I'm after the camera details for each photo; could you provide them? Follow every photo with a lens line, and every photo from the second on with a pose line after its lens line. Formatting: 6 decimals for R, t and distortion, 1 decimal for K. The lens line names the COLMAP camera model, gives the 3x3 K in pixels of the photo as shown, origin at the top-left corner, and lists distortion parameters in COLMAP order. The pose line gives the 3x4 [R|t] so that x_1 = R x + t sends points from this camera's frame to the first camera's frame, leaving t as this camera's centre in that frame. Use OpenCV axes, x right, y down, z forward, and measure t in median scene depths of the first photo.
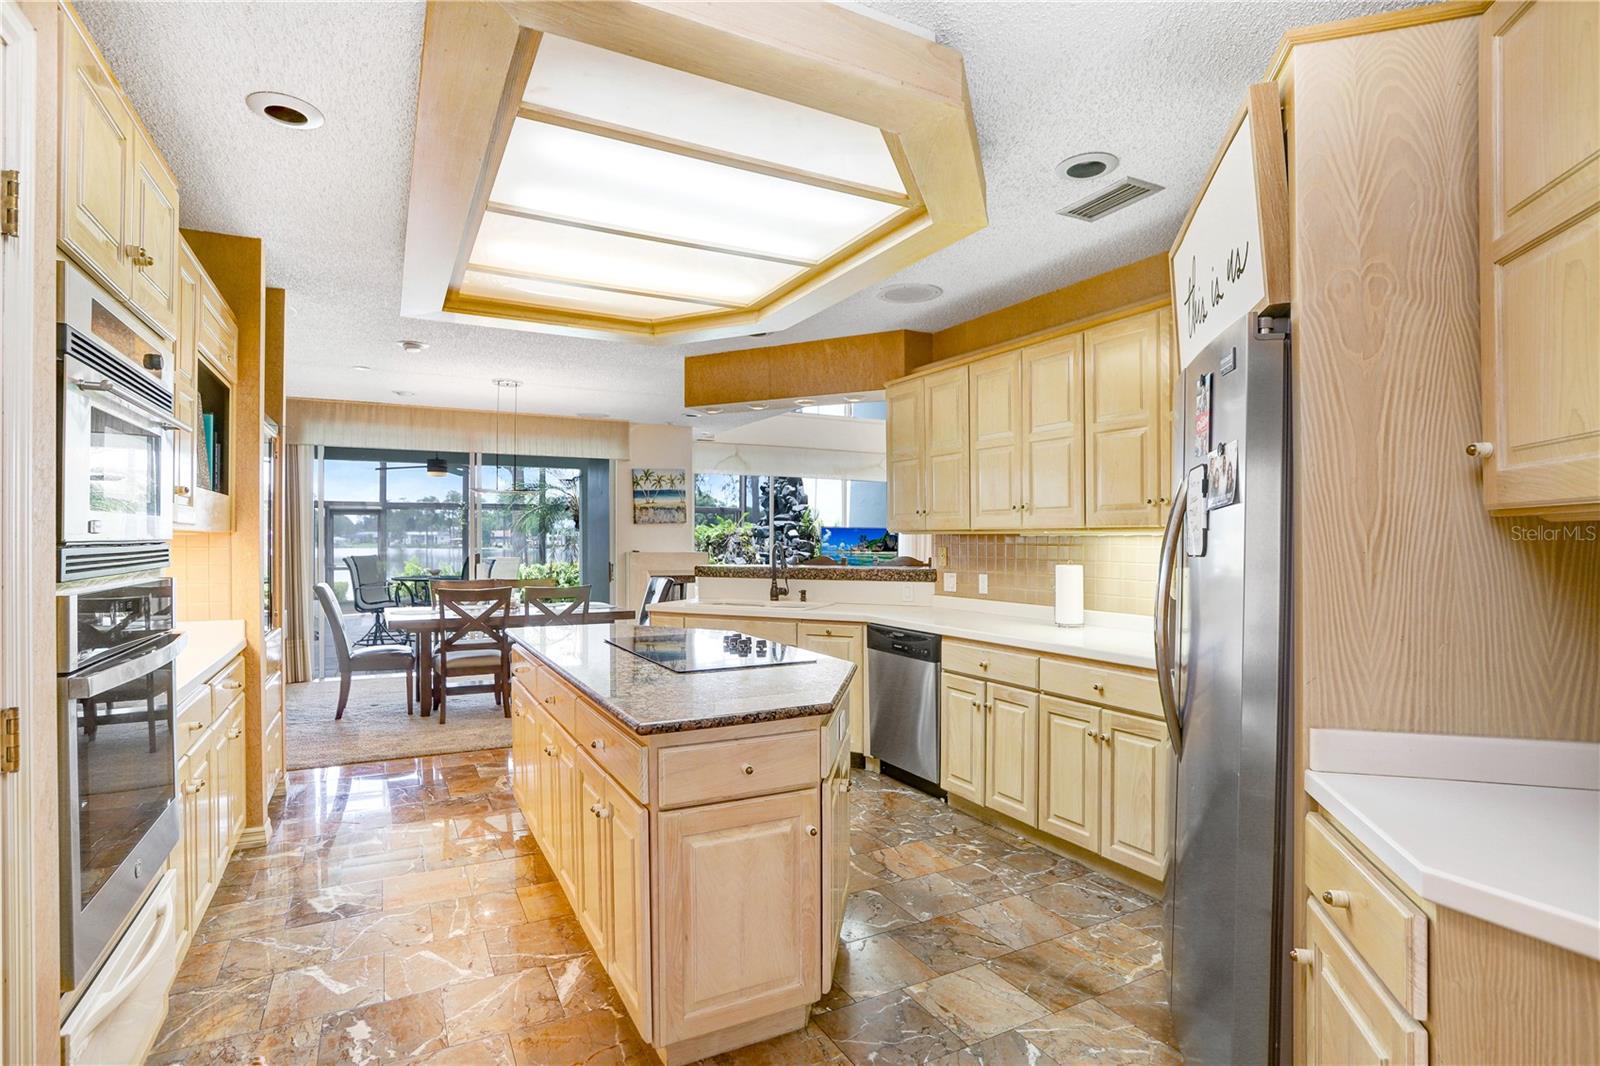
lens RADIAL K [[833.6, 0, 791.7], [0, 833.6, 523.1], [0, 0, 1]] dist [-0.050240, -0.000050]
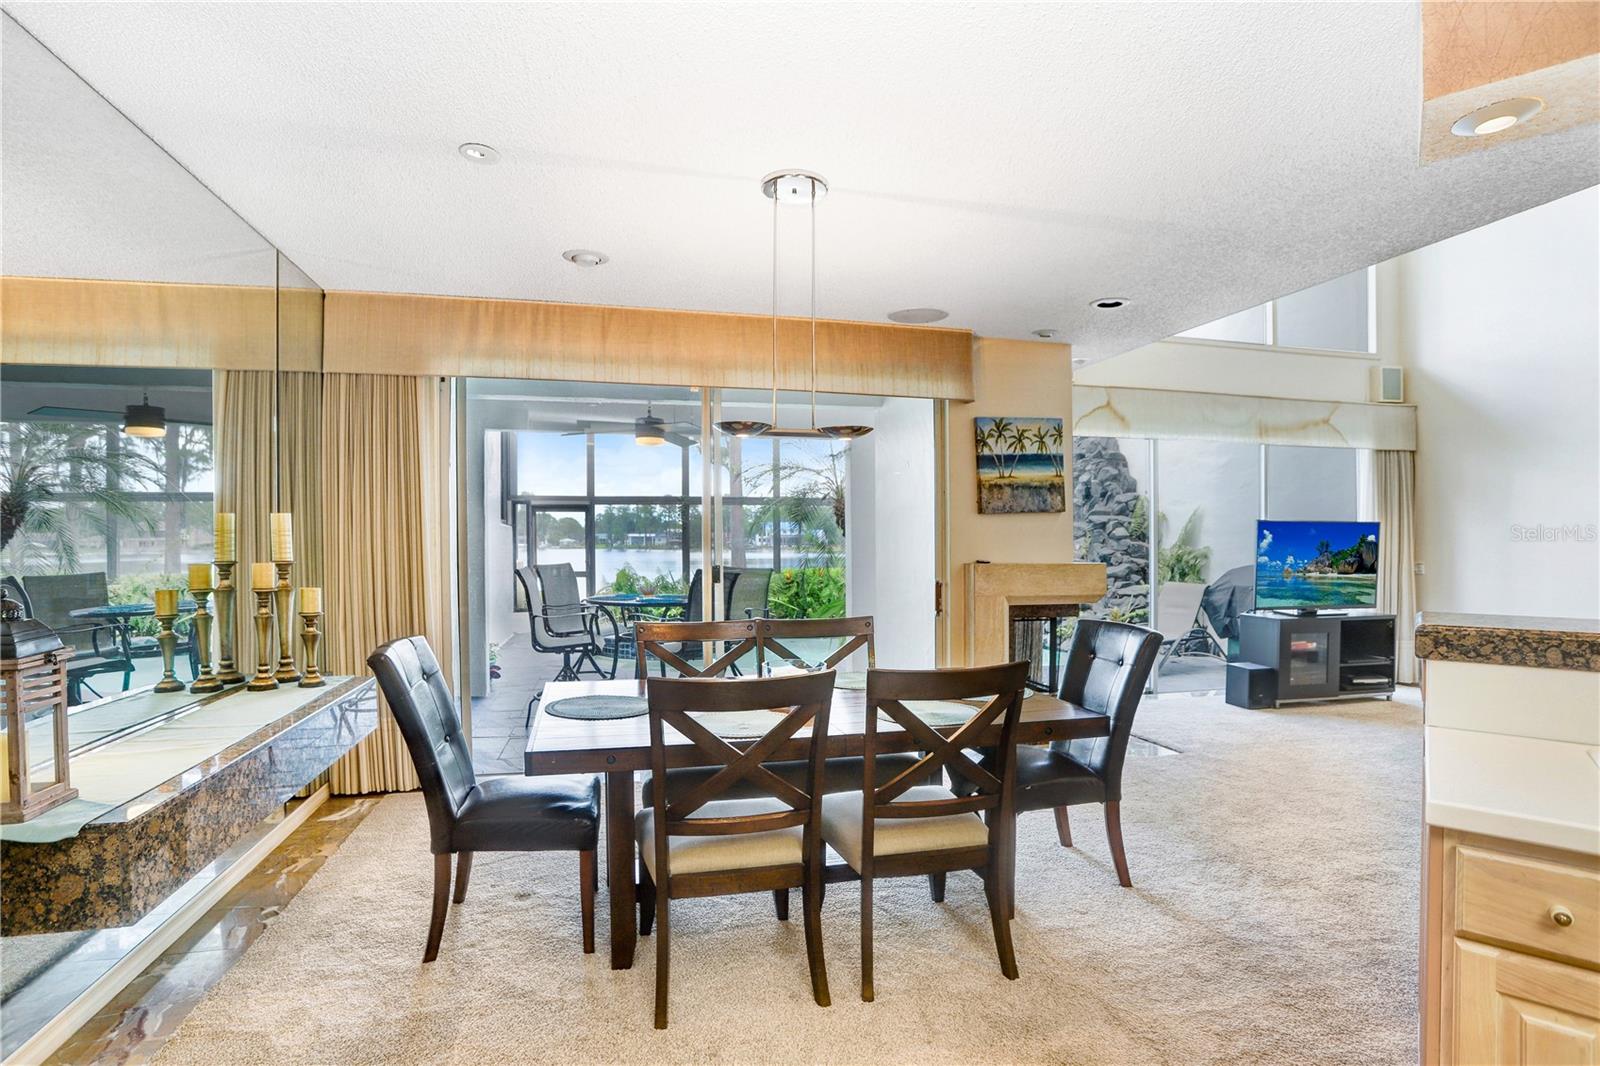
lens RADIAL K [[833.6, 0, 810.3], [0, 833.6, 543.8], [0, 0, 1]] dist [-0.050240, -0.000050]
pose [[0.975153, 0.000051, -0.221532, -0.174384], [0.005056, 0.999734, 0.022487, 0.007831], [0.221475, -0.023048, 0.974894, 0.417164]]
